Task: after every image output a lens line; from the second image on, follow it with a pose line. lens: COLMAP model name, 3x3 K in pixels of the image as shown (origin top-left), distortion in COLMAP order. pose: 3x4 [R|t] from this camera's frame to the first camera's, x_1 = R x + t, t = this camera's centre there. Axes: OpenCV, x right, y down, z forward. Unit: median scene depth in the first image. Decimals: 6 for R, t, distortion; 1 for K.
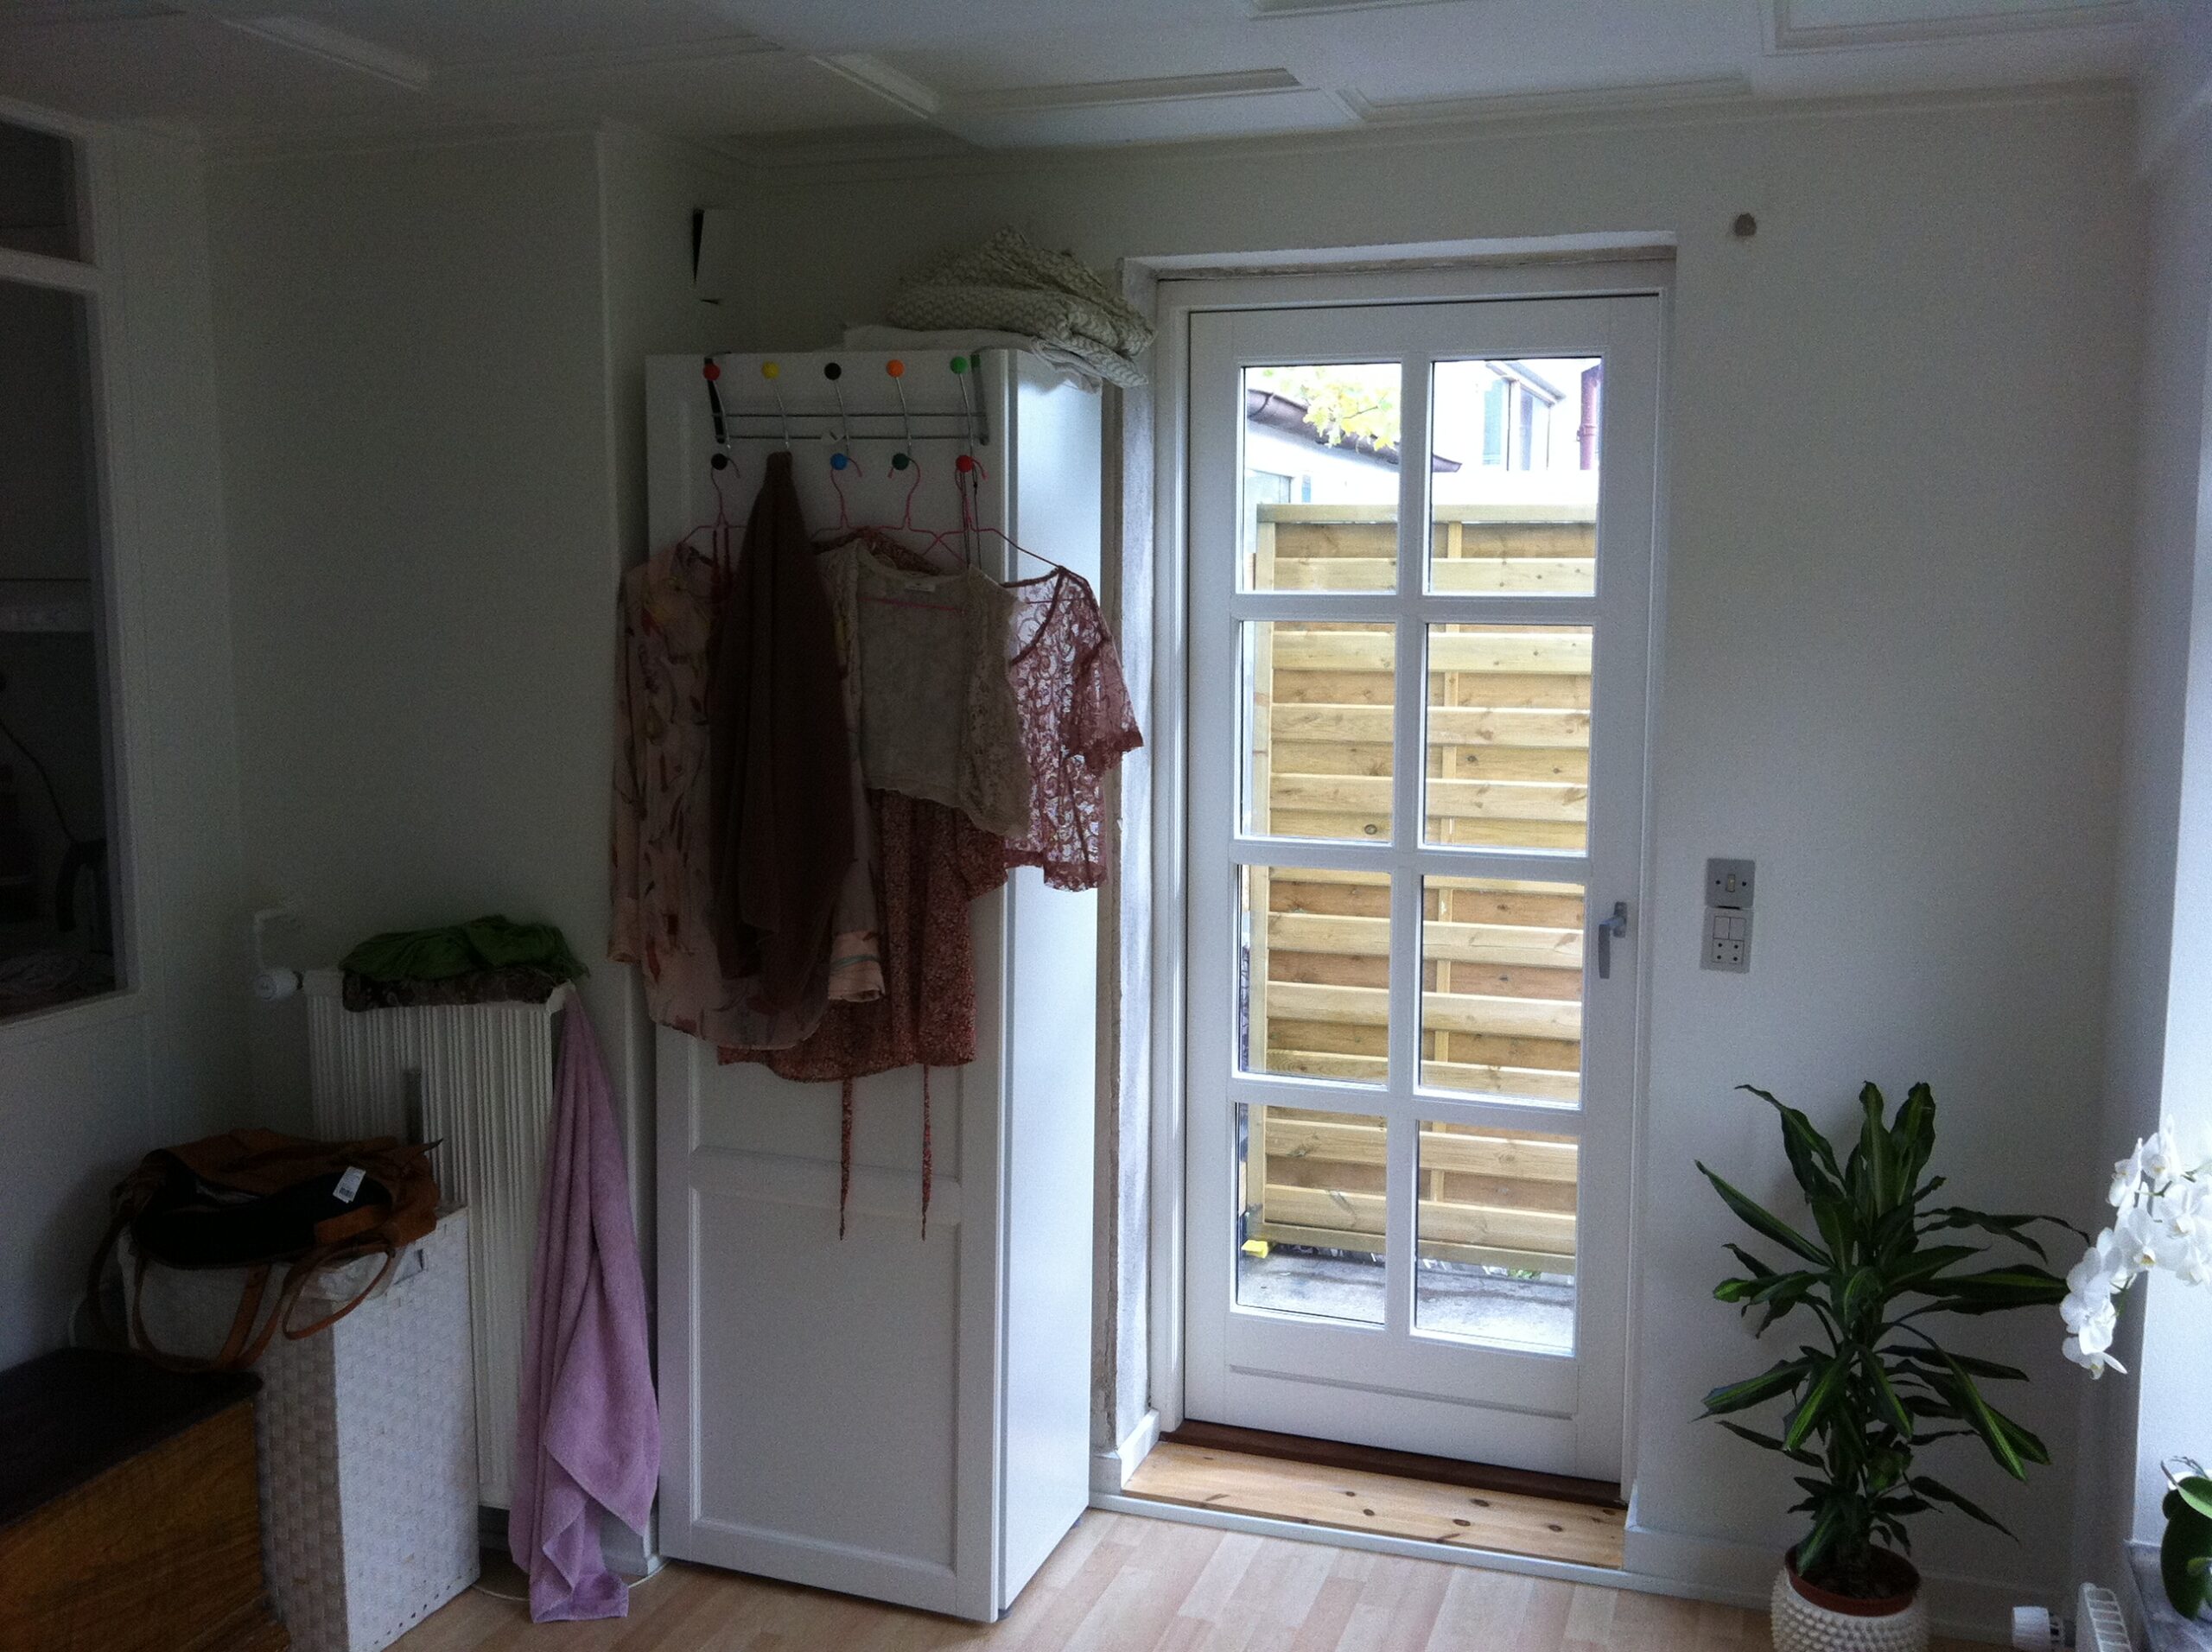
lens RADIAL K [[2102.6, 0, 1106.0], [0, 2102.6, 826.0], [0, 0, 1]] dist [0.011156, 0.015242]
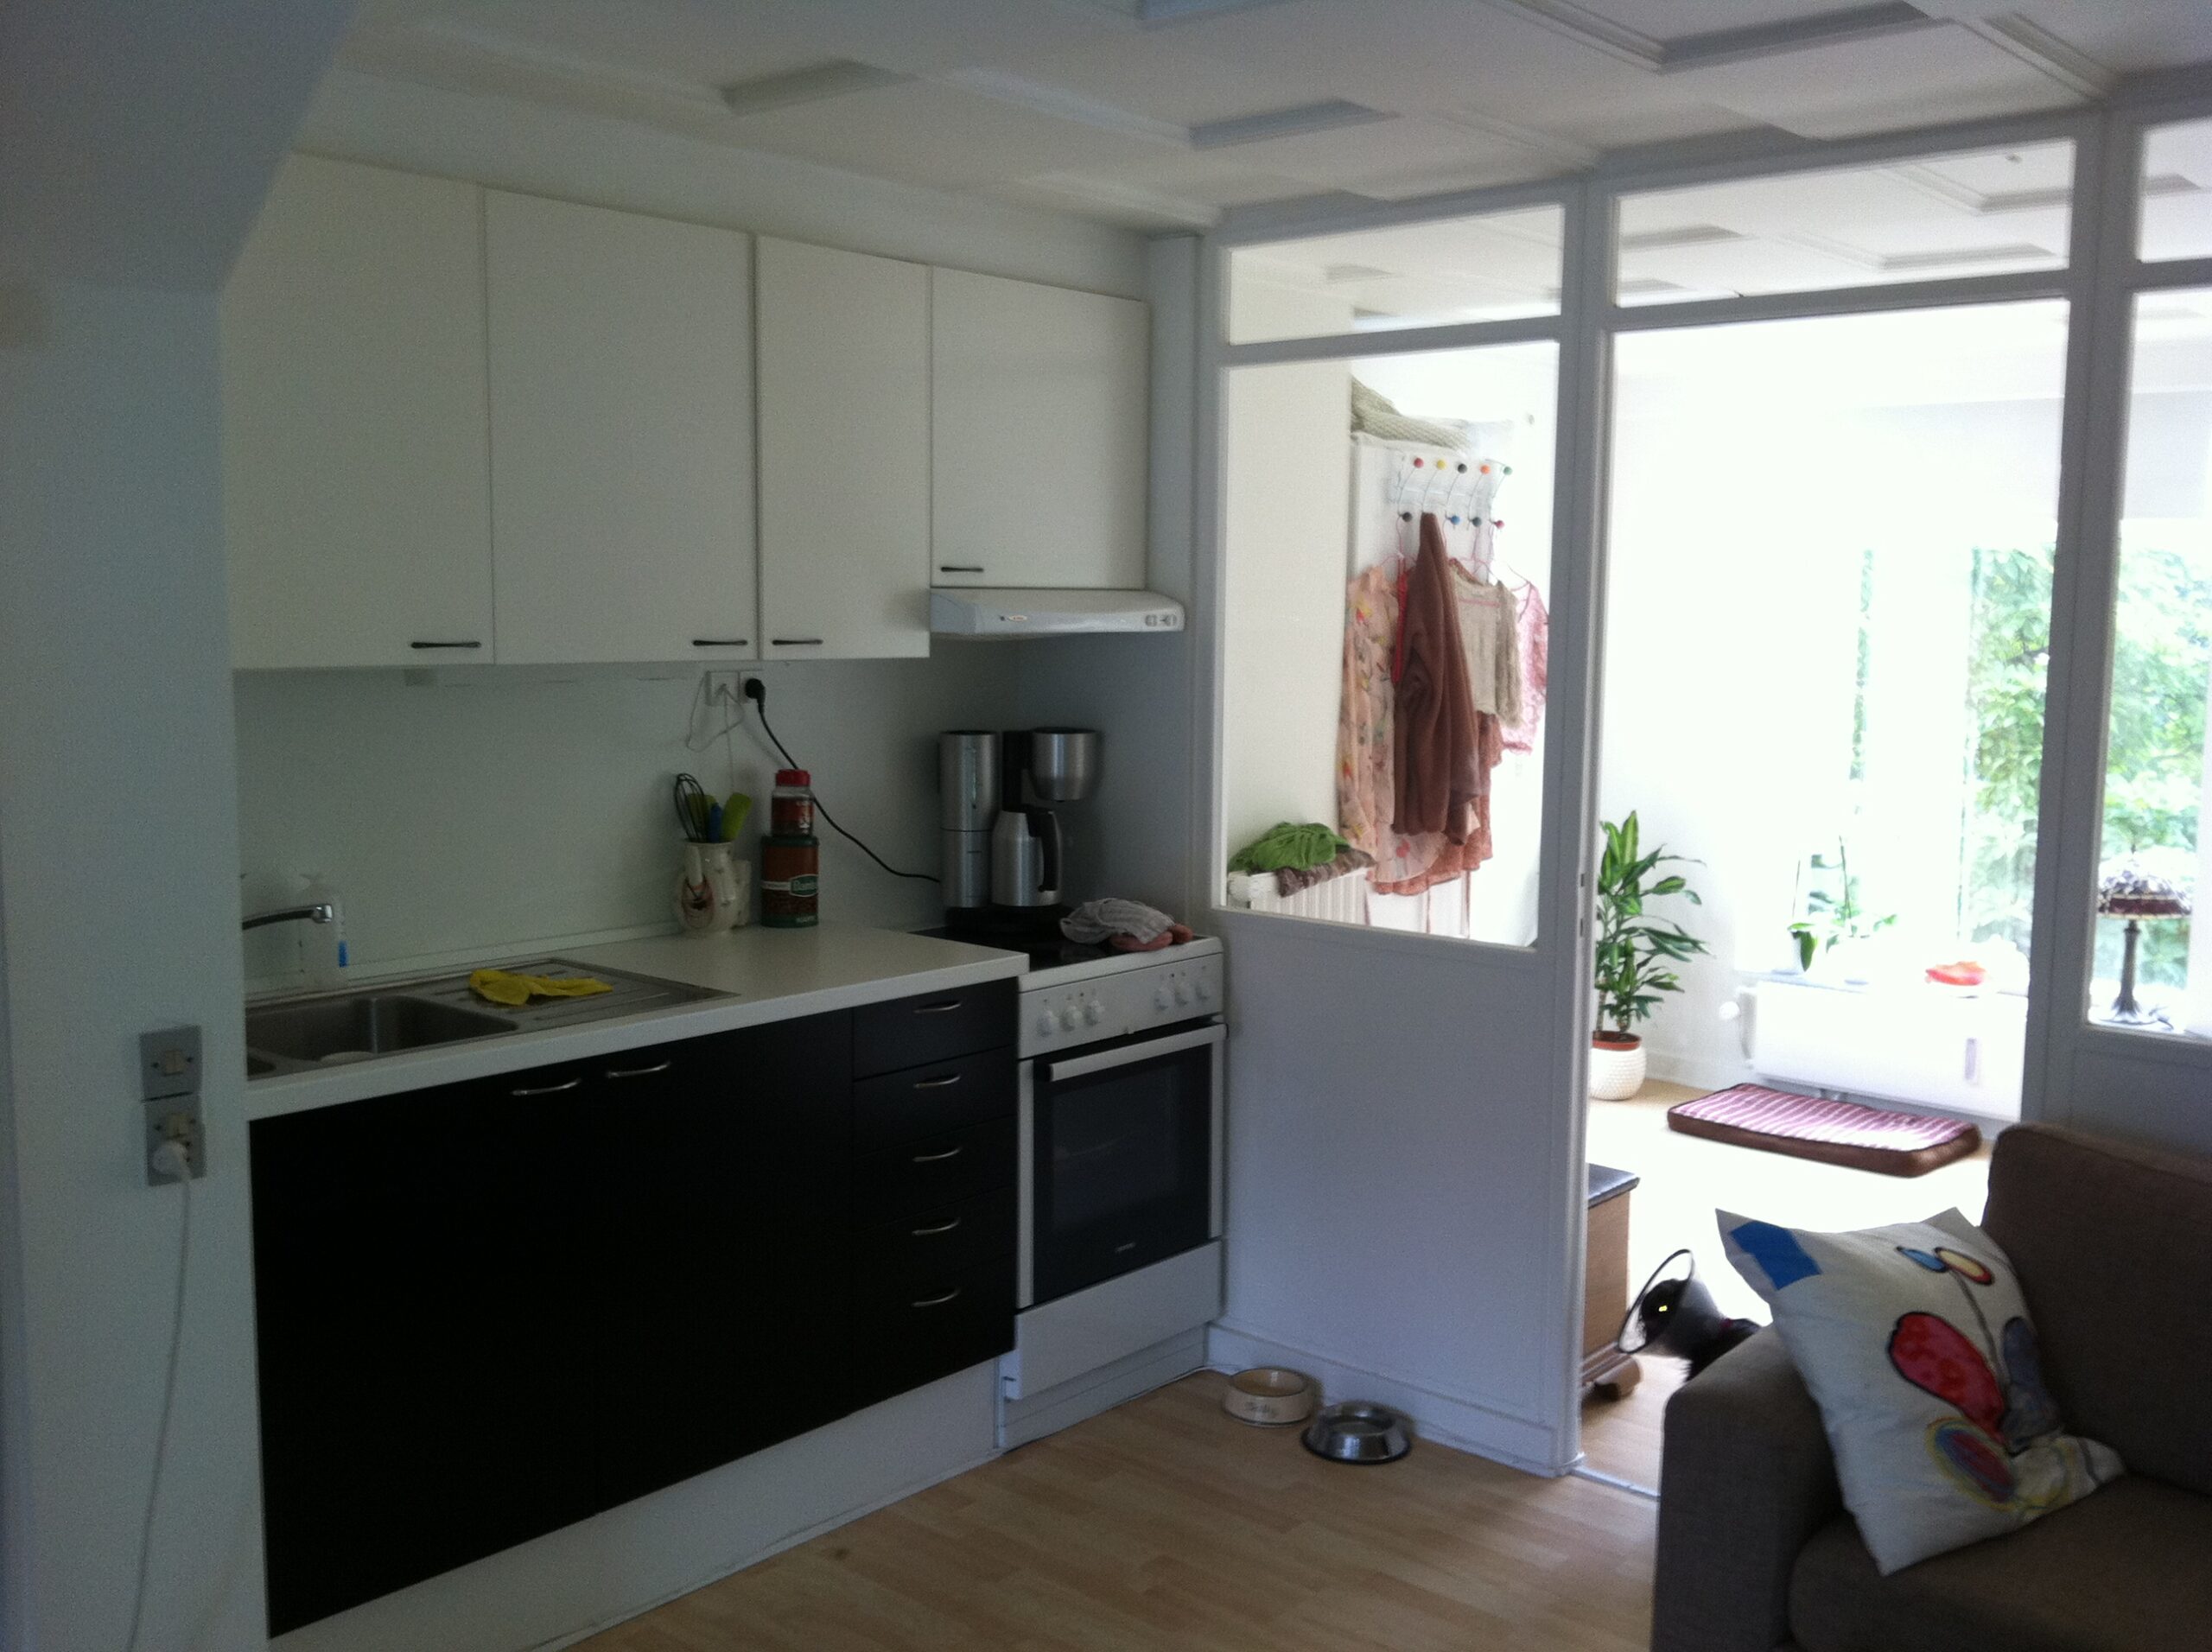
lens RADIAL K [[2102.6, 0, 1106.0], [0, 2102.6, 826.0], [0, 0, 1]] dist [0.011156, 0.015242]
pose [[0.382378, -0.104217, 0.918110, -1.729373], [0.100989, 0.992380, 0.070587, -0.071746], [-0.918471, 0.065728, 0.389989, 0.579701]]
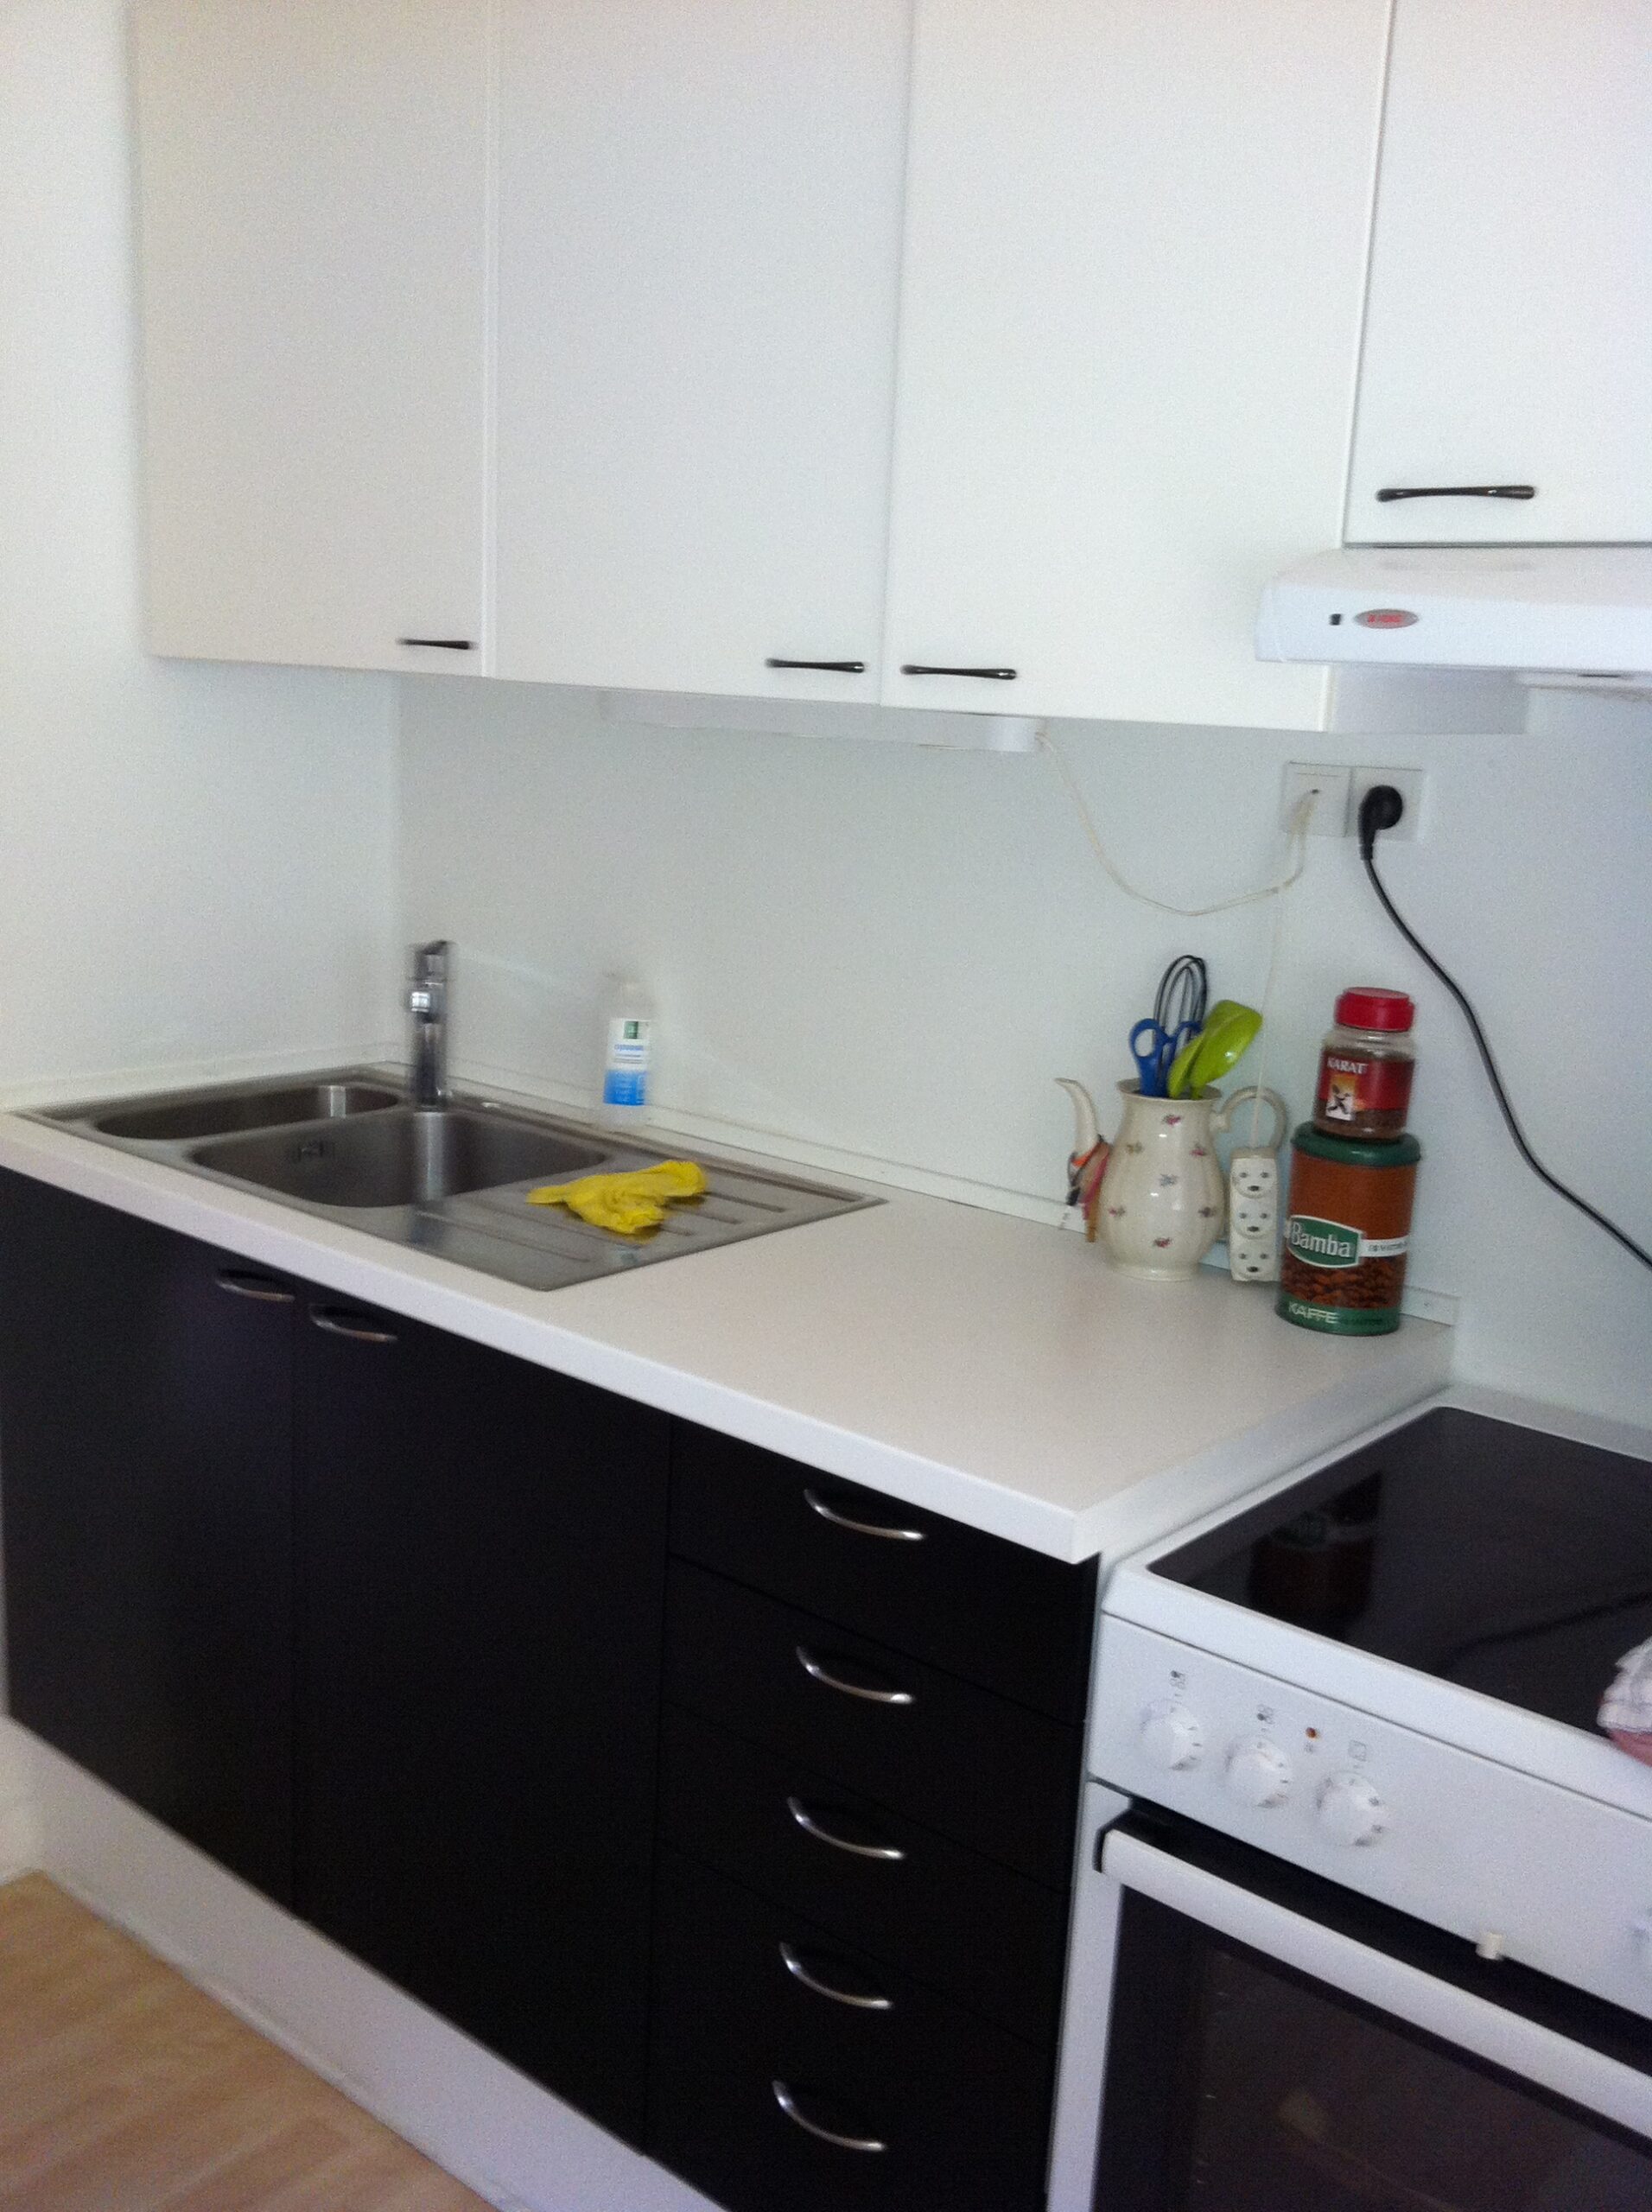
lens RADIAL K [[2102.6, 0, 826.0], [0, 2102.6, 1106.0], [0, 0, 1]] dist [0.011156, 0.015242]
pose [[0.926555, 0.110908, -0.359436, -0.564437], [-0.080346, 0.991846, 0.098928, -0.048000], [0.367477, -0.062784, 0.927911, 0.657074]]
